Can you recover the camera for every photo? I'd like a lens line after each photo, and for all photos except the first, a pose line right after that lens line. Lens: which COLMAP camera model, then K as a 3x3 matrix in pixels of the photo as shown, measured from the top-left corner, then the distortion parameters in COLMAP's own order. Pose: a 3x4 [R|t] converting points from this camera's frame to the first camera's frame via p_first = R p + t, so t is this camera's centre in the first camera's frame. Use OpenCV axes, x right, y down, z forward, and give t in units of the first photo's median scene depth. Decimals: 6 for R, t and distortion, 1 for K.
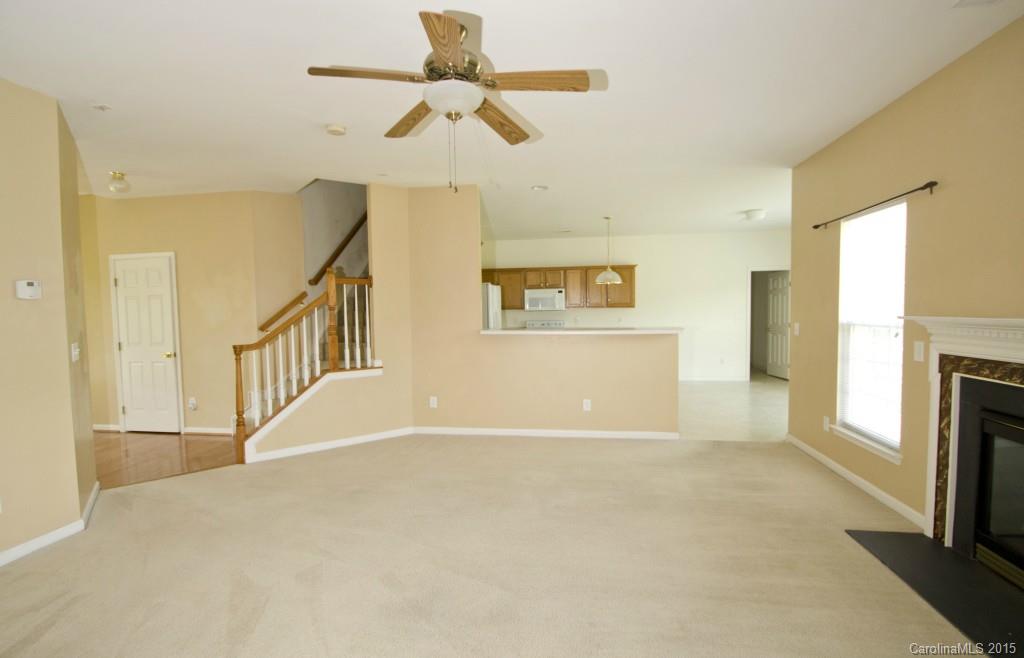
lens RADIAL K [[462.8, 0, 513.6], [0, 462.8, 331.0], [0, 0, 1]] dist [-0.002071, -0.013383]
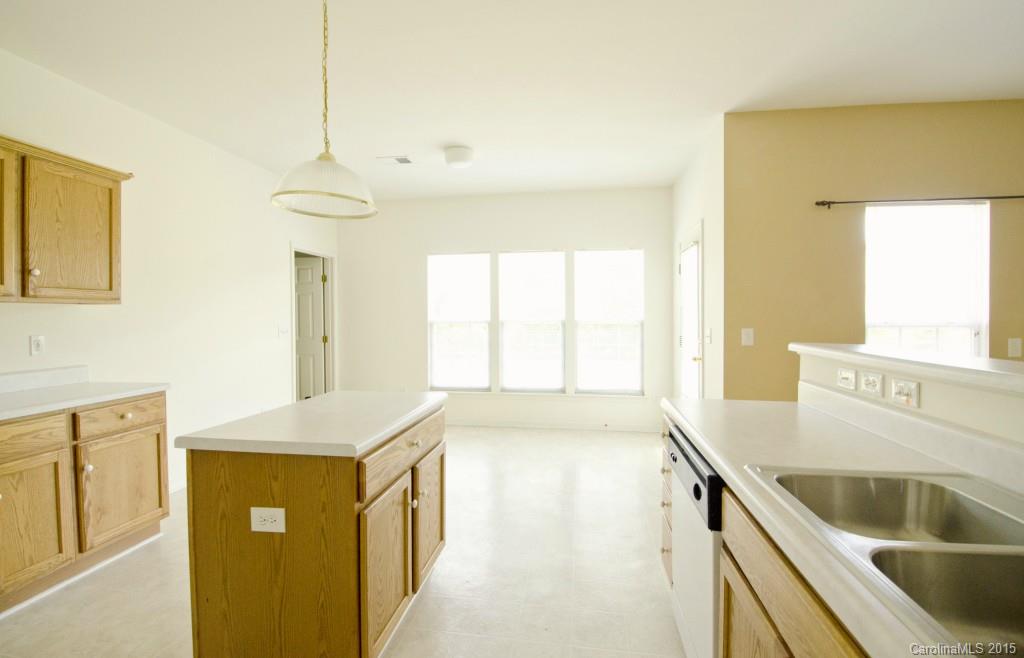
lens RADIAL K [[452.4, 0, 509.7], [0, 452.4, 328.4], [0, 0, 1]] dist [-0.020552, -0.001227]
pose [[0.017514, -0.014153, 0.999746, -0.112890], [0.048836, 0.998718, 0.013283, -0.048600], [-0.998653, 0.048591, 0.018183, 1.479274]]
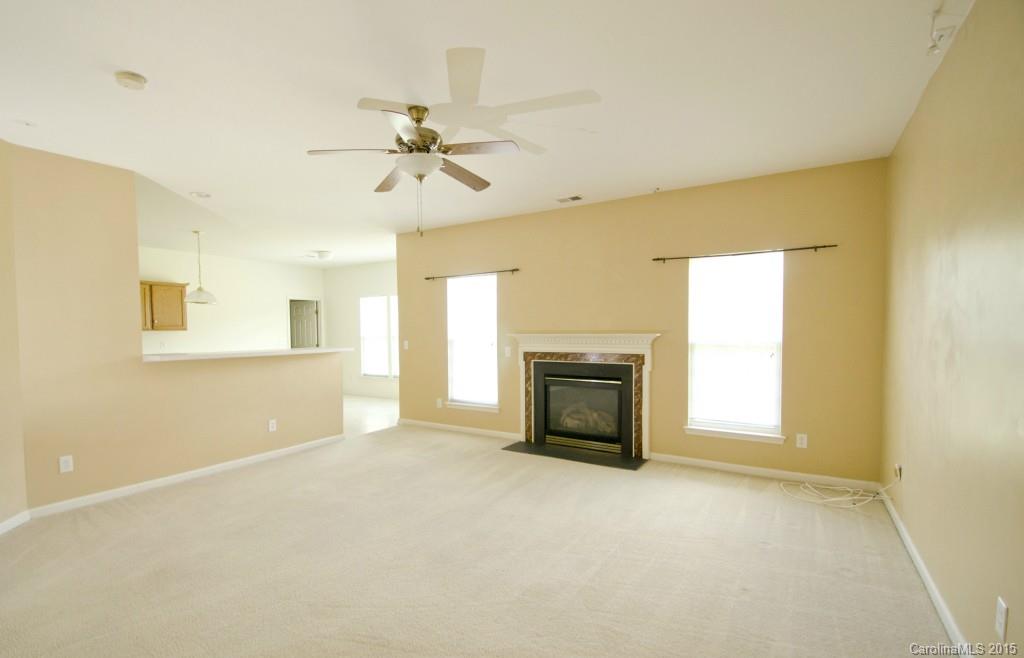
lens RADIAL K [[462.8, 0, 490.0], [0, 462.8, 339.0], [0, 0, 1]] dist [-0.002071, -0.013383]
pose [[0.411410, -0.010676, 0.911388, -0.666231], [0.044929, 0.998953, -0.008580, 0.001948], [-0.910342, 0.044477, 0.411459, 0.169340]]
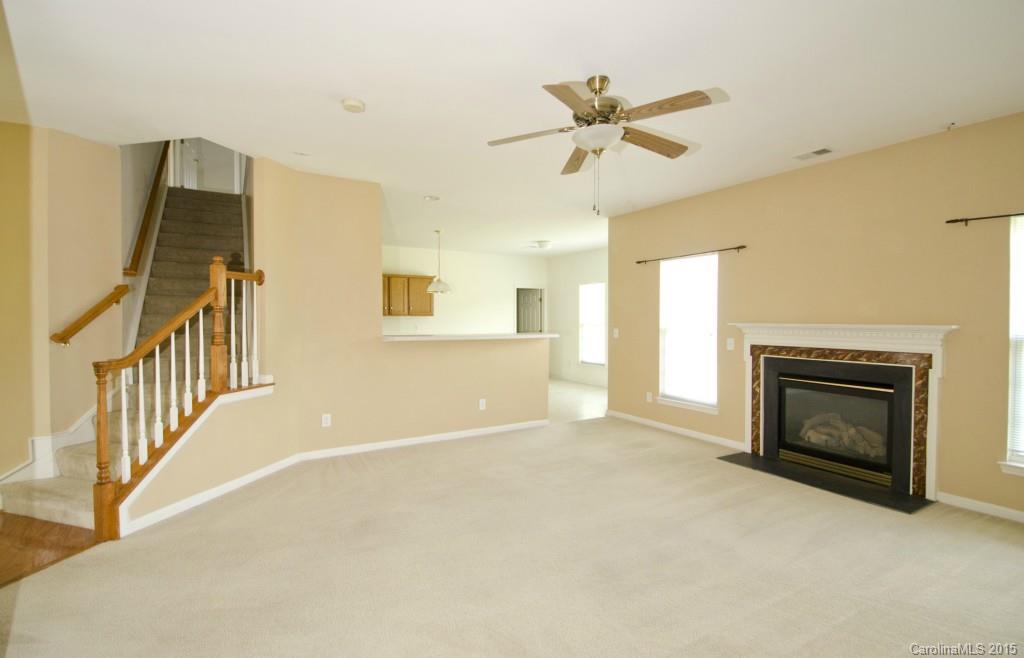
lens RADIAL K [[462.8, 0, 501.6], [0, 462.8, 319.6], [0, 0, 1]] dist [-0.002071, -0.013383]
pose [[0.786762, 0.011138, 0.617156, -0.567958], [0.016824, 0.999079, -0.039477, 0.005024], [-0.617027, 0.041442, 0.785850, 0.125581]]
